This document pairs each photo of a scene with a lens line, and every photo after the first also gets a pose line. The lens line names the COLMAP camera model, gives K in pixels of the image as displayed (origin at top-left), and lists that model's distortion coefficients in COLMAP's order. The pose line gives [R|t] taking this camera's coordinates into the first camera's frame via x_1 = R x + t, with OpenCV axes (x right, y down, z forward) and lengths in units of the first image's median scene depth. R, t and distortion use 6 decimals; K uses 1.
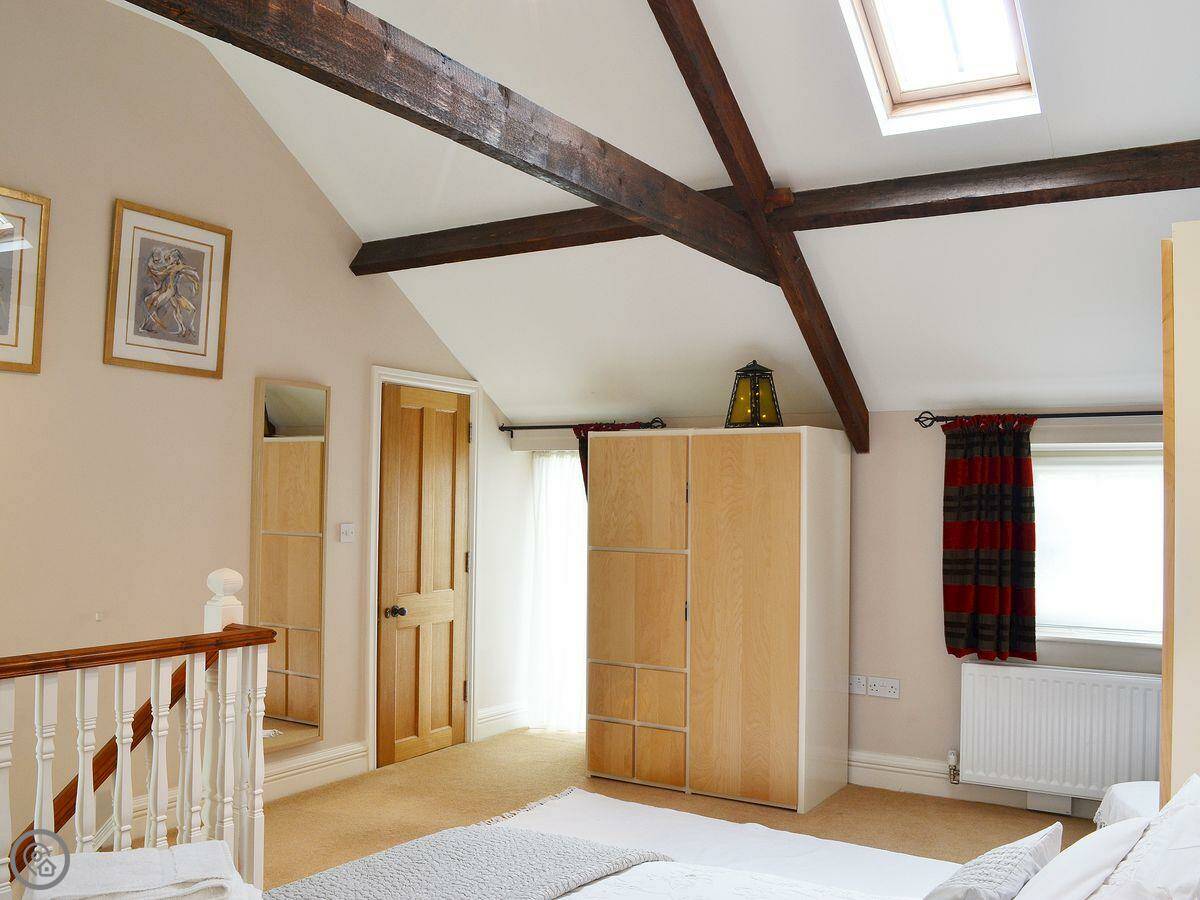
lens RADIAL K [[1115.2, 0, 600.3], [0, 1115.2, 481.2], [0, 0, 1]] dist [-0.057557, -0.005153]
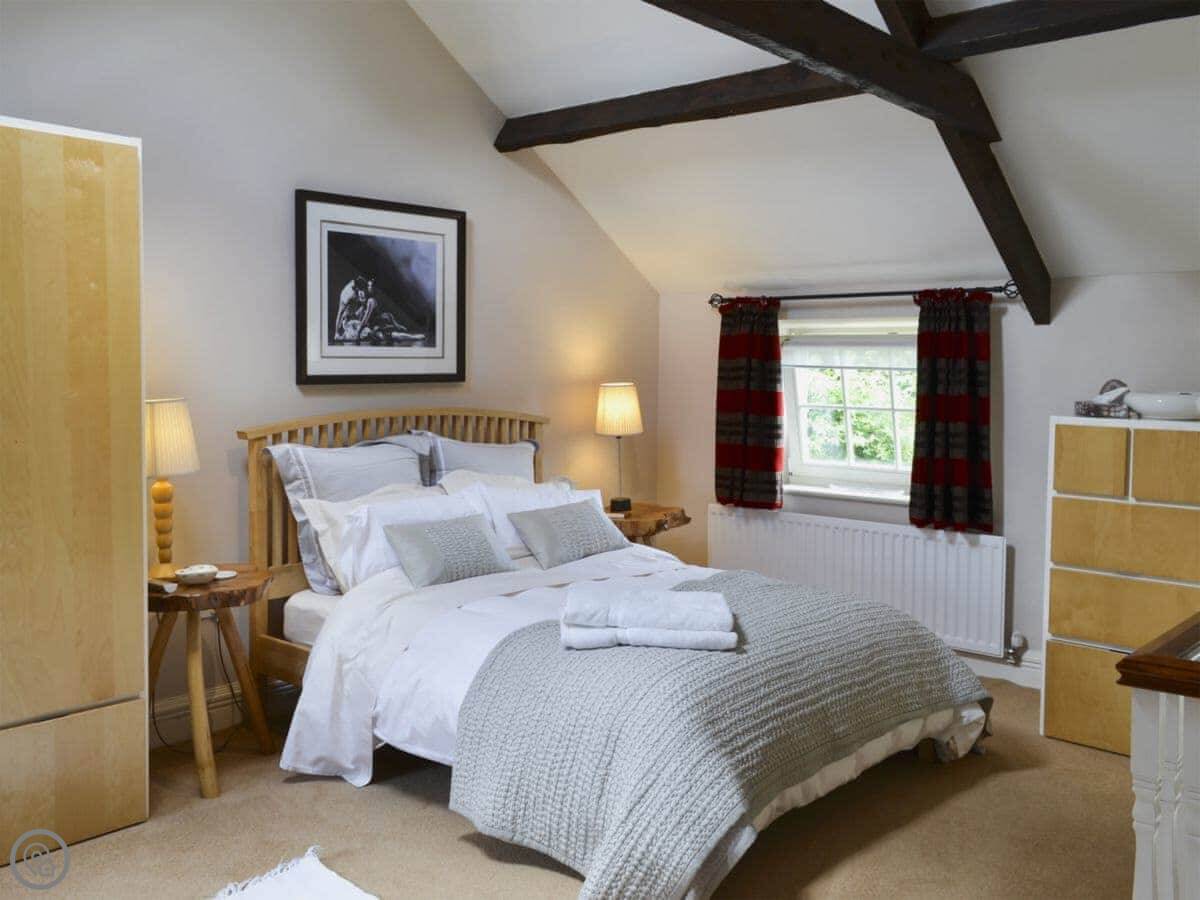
lens RADIAL K [[1119.5, 0, 600.0], [0, 1119.5, 450.0], [0, 0, 1]] dist [-0.009976, -0.012956]
pose [[-0.979715, -0.036469, 0.197050, 0.285665], [-0.024043, 0.997589, 0.065093, 0.030806], [-0.198949, 0.059035, -0.978230, 2.254621]]
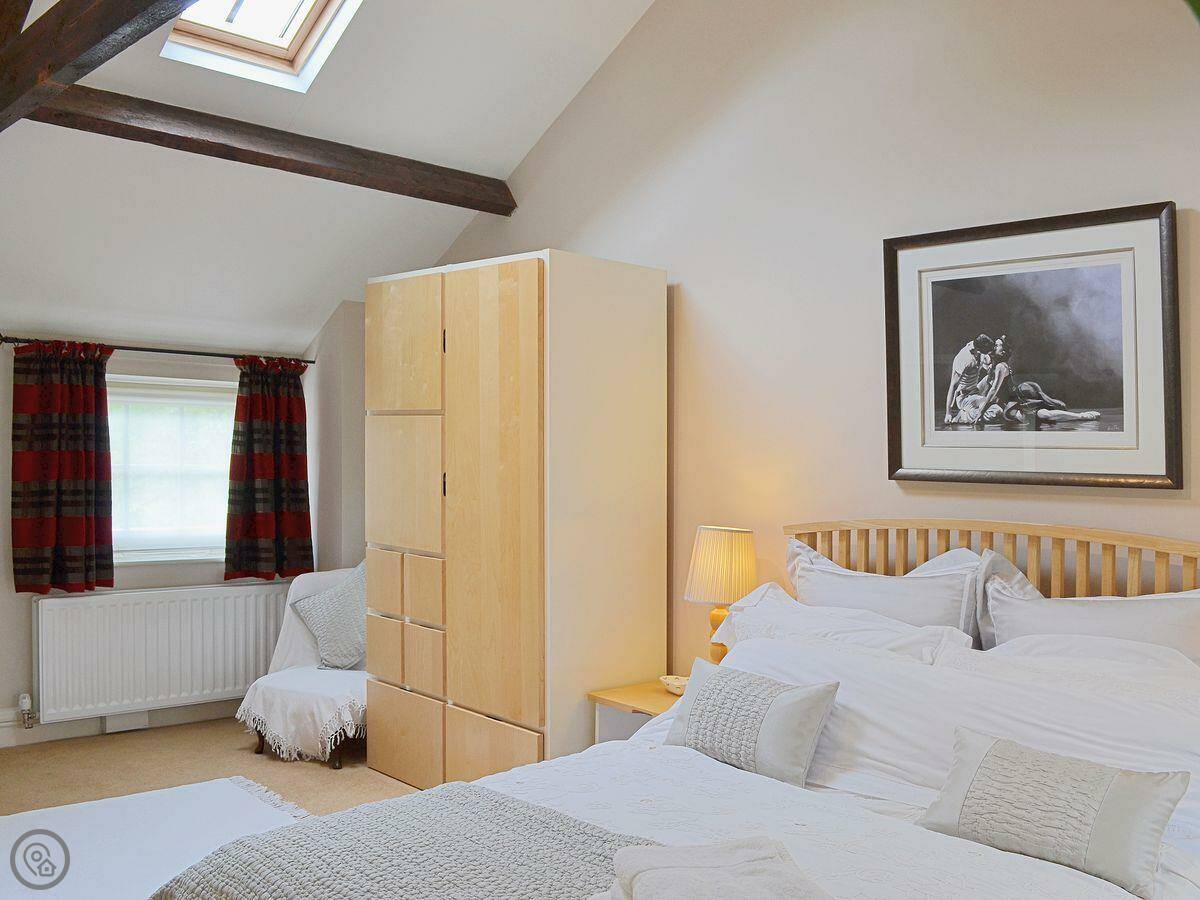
lens RADIAL K [[1119.5, 0, 600.0], [0, 1119.5, 450.0], [0, 0, 1]] dist [-0.009976, -0.012956]
pose [[0.276120, -0.008176, 0.961088, -0.469658], [-0.037891, 0.999094, 0.019385, -0.001403], [-0.960376, -0.041769, 0.275560, 0.282095]]
